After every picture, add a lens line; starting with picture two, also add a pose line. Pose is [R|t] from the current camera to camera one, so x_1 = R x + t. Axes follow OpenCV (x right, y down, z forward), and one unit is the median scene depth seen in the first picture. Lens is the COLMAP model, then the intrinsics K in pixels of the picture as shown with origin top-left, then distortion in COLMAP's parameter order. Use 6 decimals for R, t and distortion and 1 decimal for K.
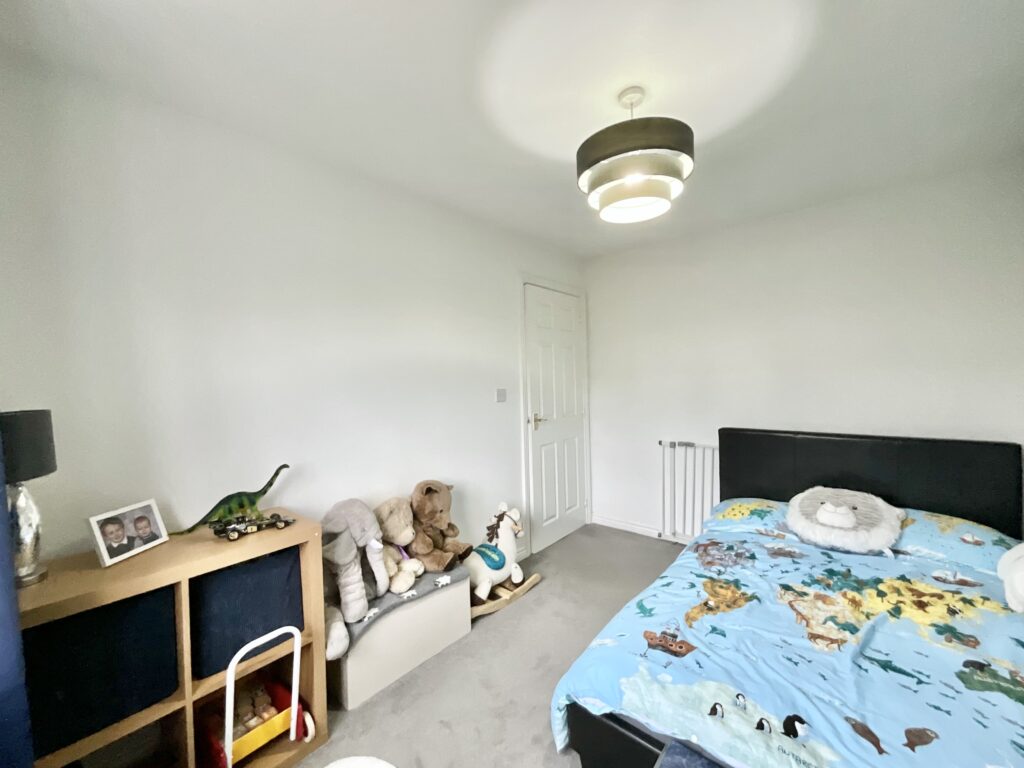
lens RADIAL K [[414.8, 0, 511.0], [0, 414.8, 384.2], [0, 0, 1]] dist [-0.000380, -0.000054]
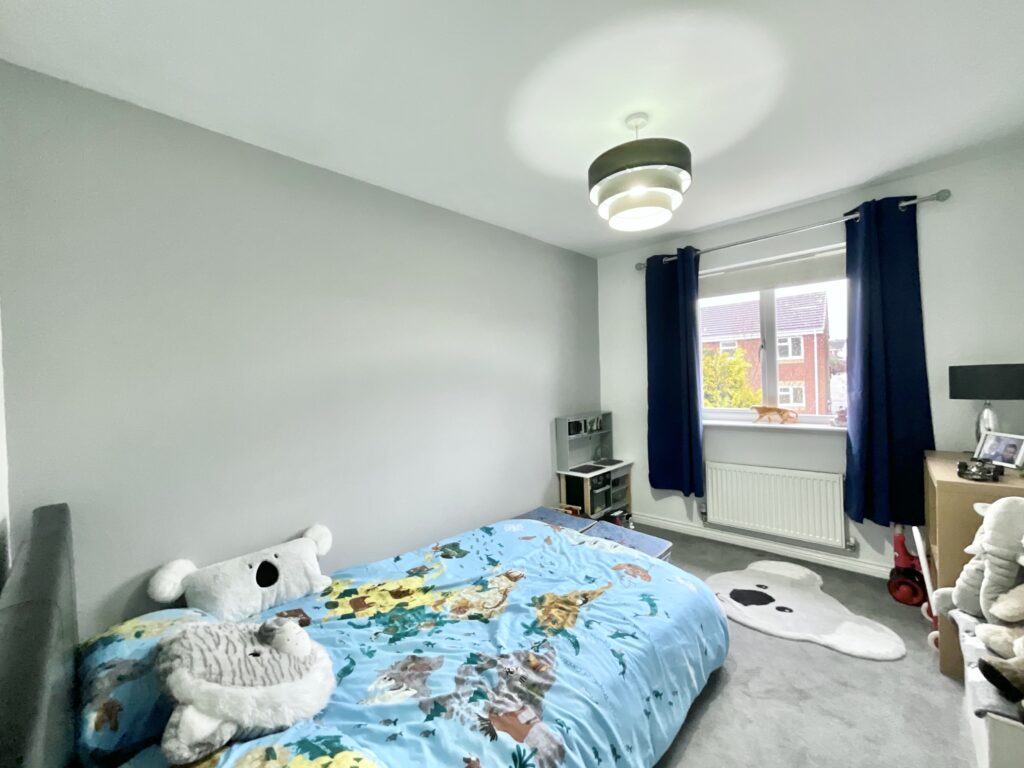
lens RADIAL K [[414.8, 0, 511.0], [0, 414.8, 384.2], [0, 0, 1]] dist [-0.000380, -0.000054]
pose [[-0.996872, 0.063171, 0.047492, 0.621514], [0.064866, 0.997278, 0.035048, -0.034100], [-0.045148, 0.038019, -0.998257, 2.161630]]
